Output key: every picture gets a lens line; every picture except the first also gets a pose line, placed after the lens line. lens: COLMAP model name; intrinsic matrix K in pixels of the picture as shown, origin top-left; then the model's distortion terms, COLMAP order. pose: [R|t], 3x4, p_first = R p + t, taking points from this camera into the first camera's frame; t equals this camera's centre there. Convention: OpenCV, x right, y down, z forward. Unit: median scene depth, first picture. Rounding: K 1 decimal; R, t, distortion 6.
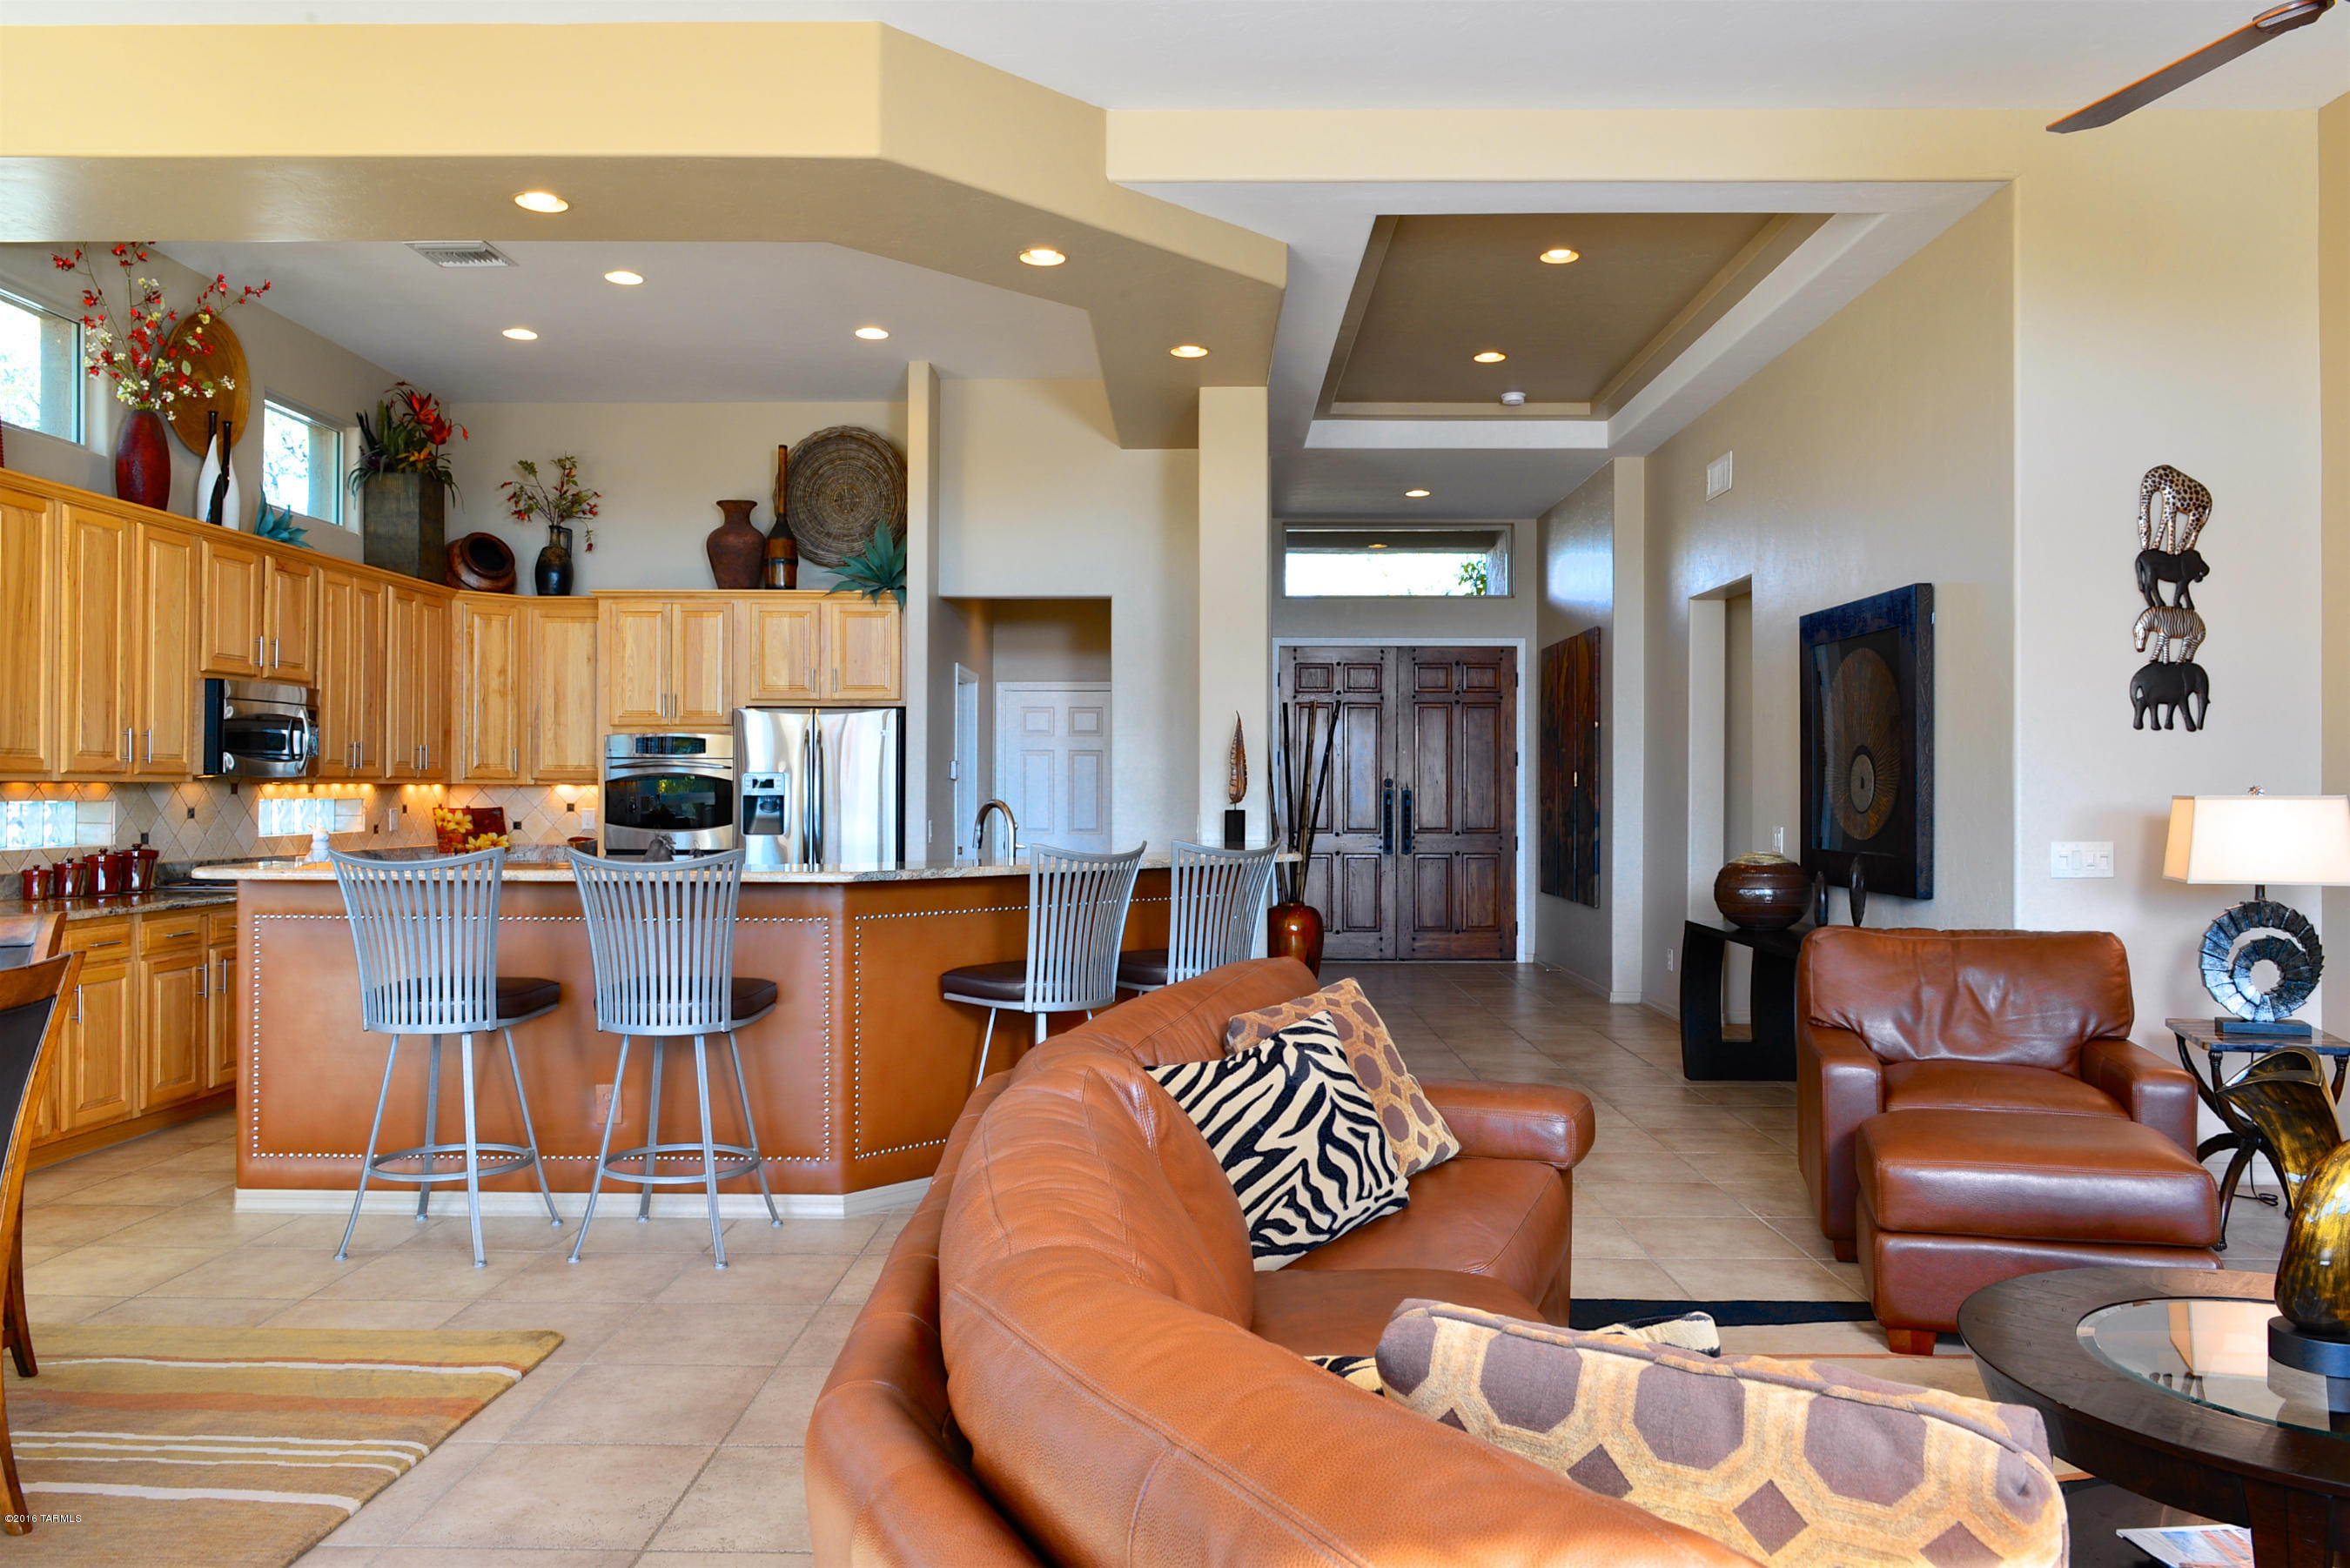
lens RADIAL K [[1596.7, 0, 1180.7], [0, 1596.7, 781.2], [0, 0, 1]] dist [-0.001594, -0.021932]
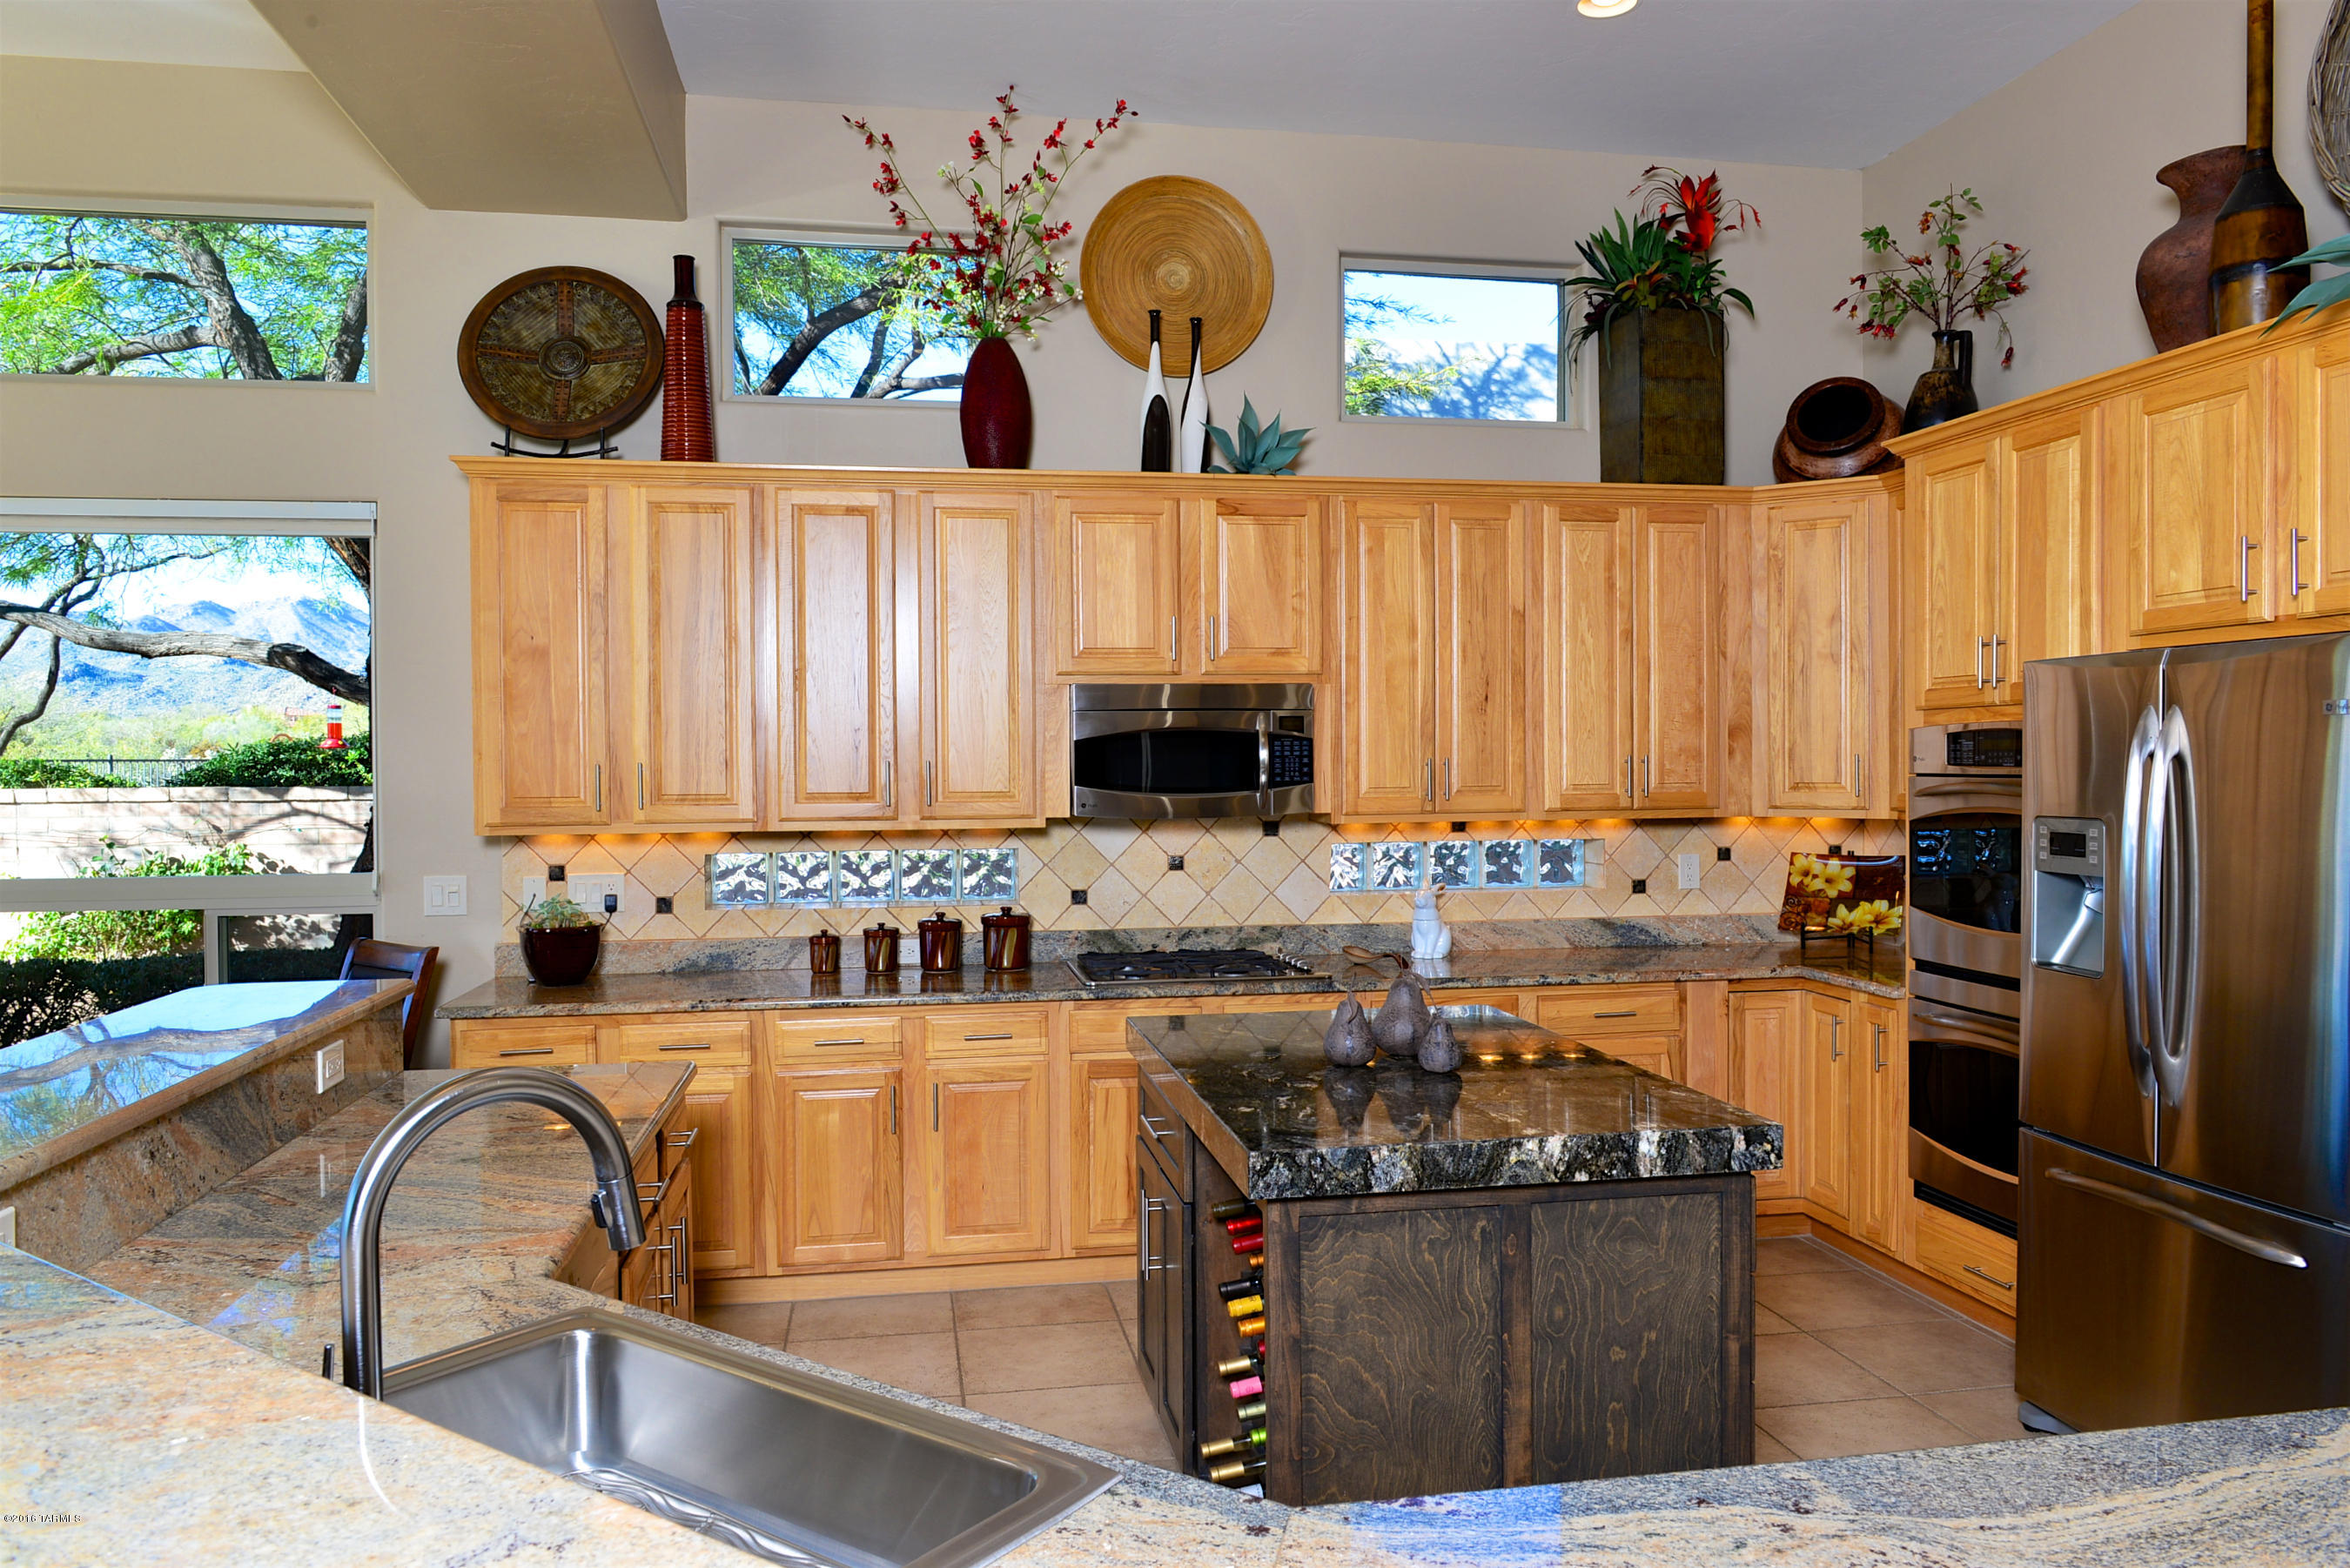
lens RADIAL K [[1596.7, 0, 1180.7], [0, 1596.7, 781.2], [0, 0, 1]] dist [-0.001594, -0.021932]
pose [[0.177848, 0.007146, -0.984032, 0.103182], [0.014328, 0.999849, 0.009850, -0.023663], [0.983954, -0.015851, 0.177719, 0.799601]]
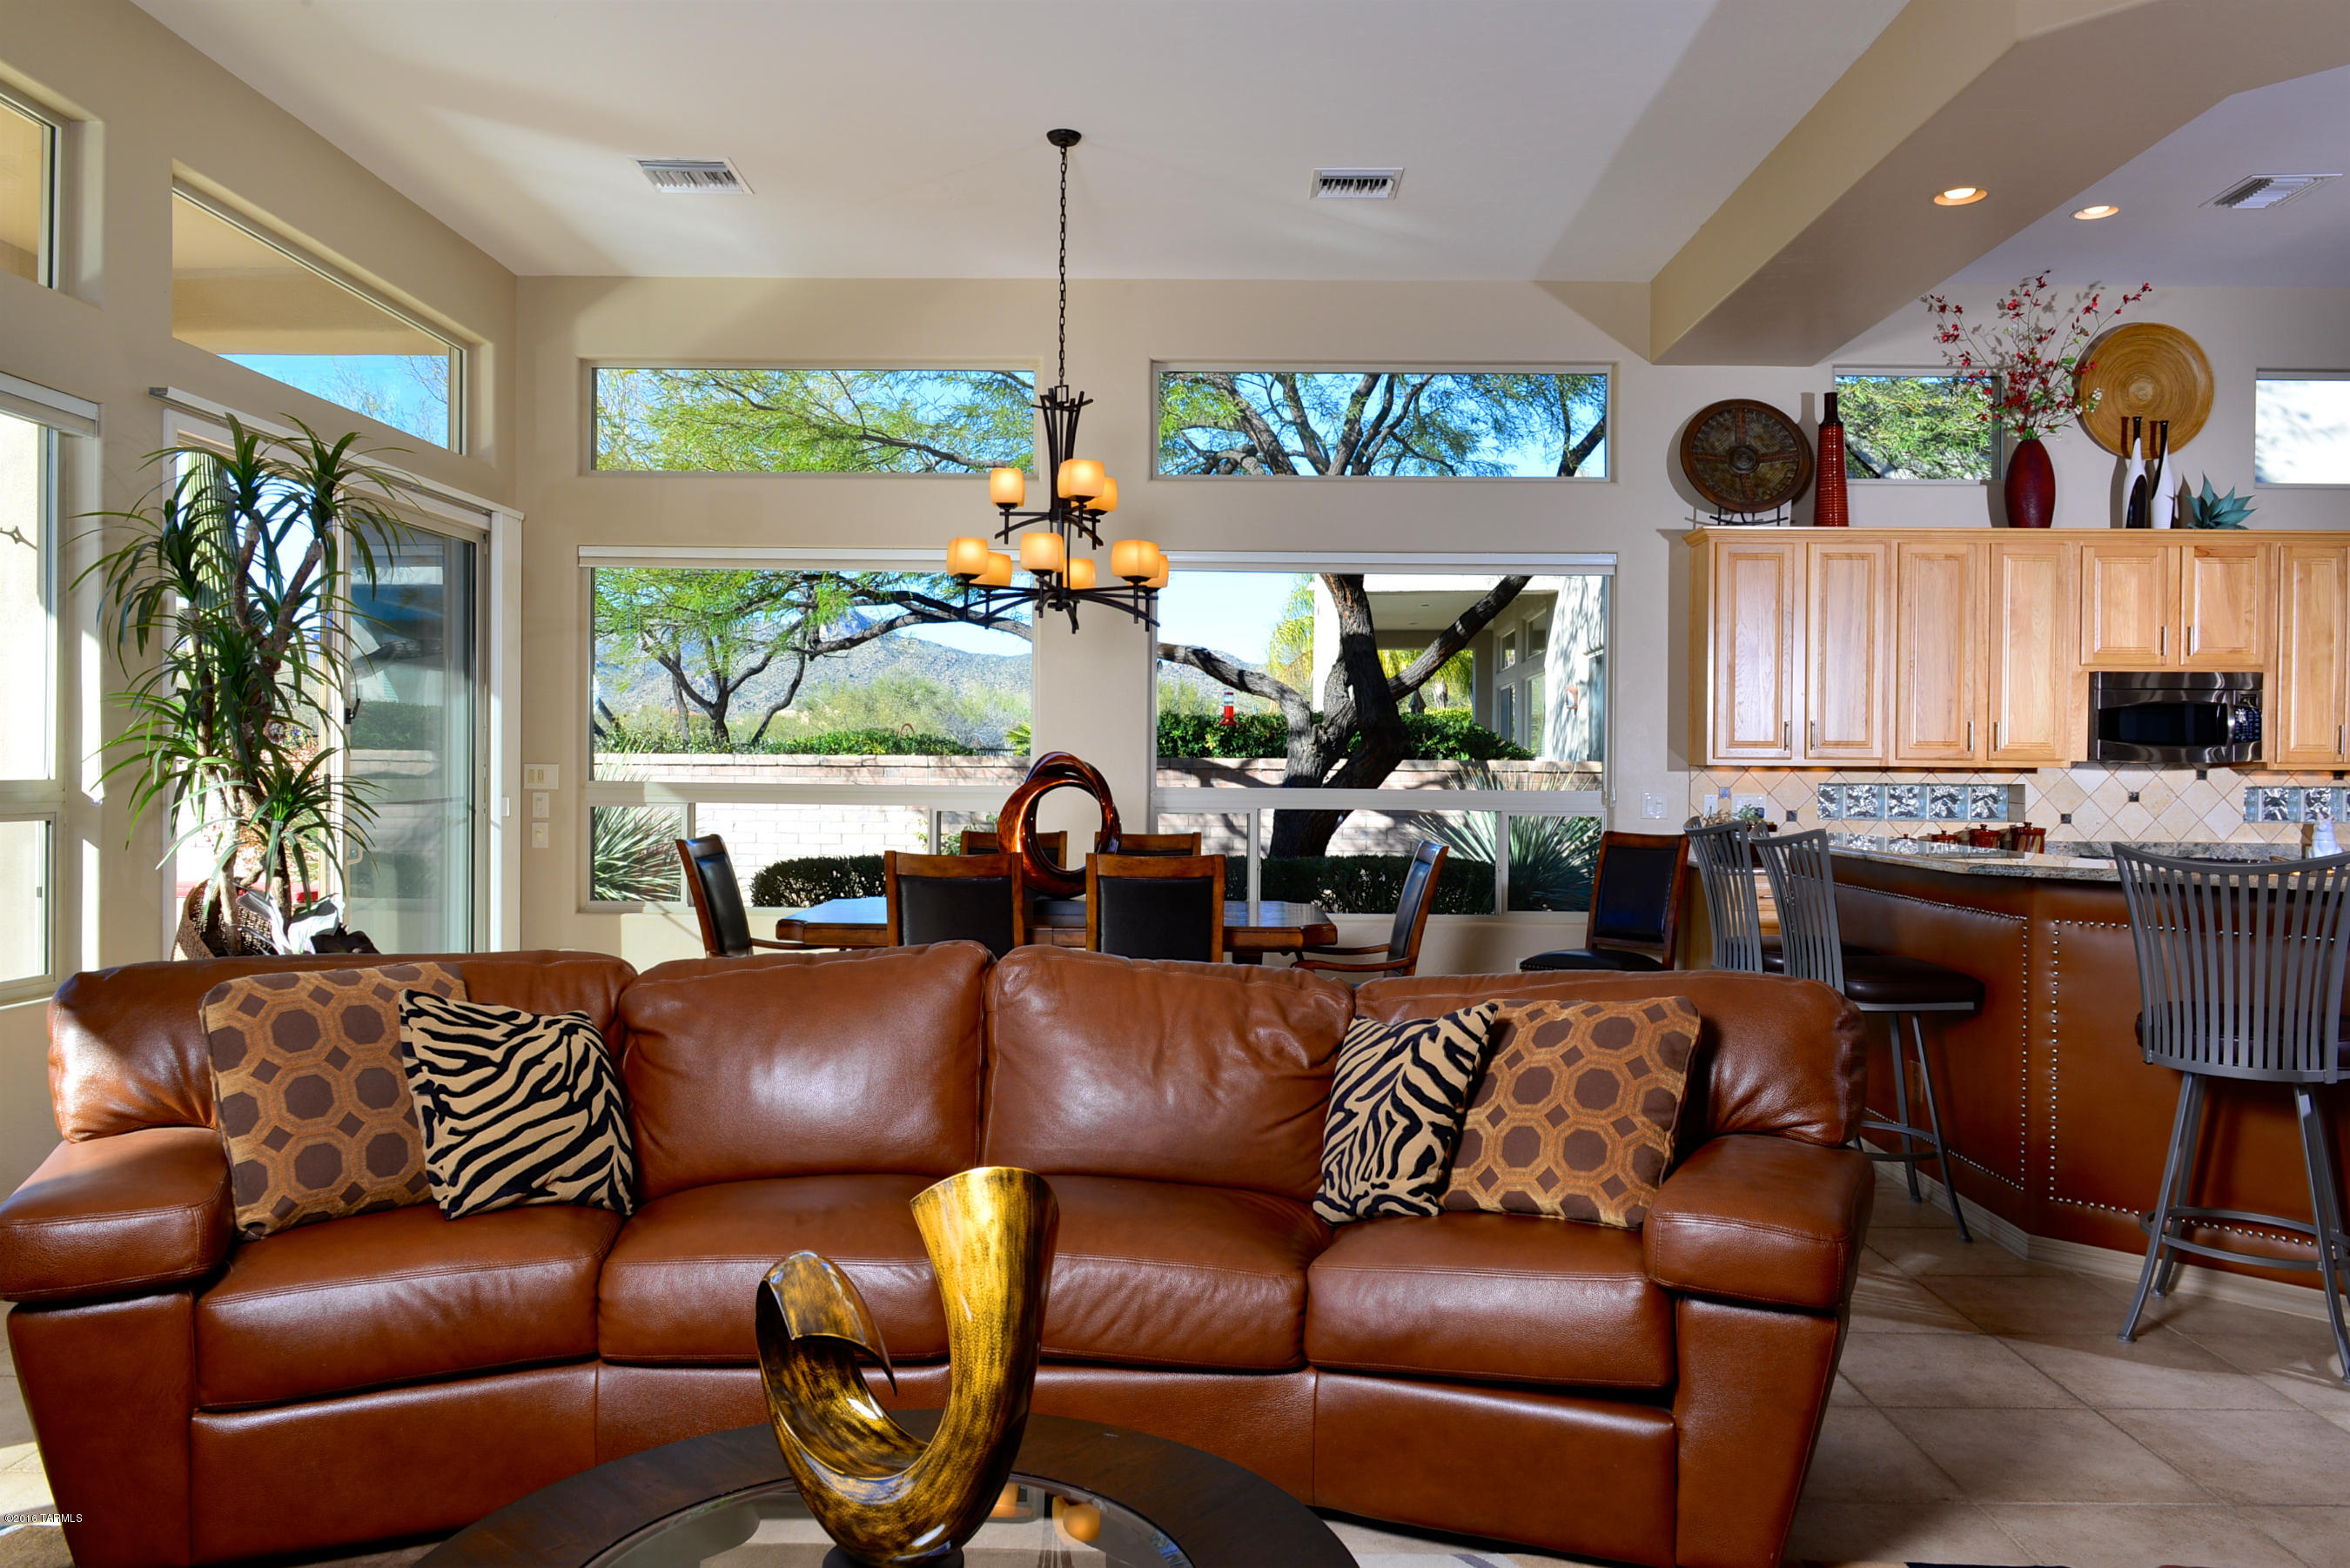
lens RADIAL K [[1596.7, 0, 1180.7], [0, 1596.7, 781.2], [0, 0, 1]] dist [-0.001594, -0.021932]
pose [[-0.015054, 0.005583, -0.999871, 0.421270], [-0.001634, 0.999983, 0.005608, 0.003863], [0.999885, 0.001719, -0.015045, 0.344512]]
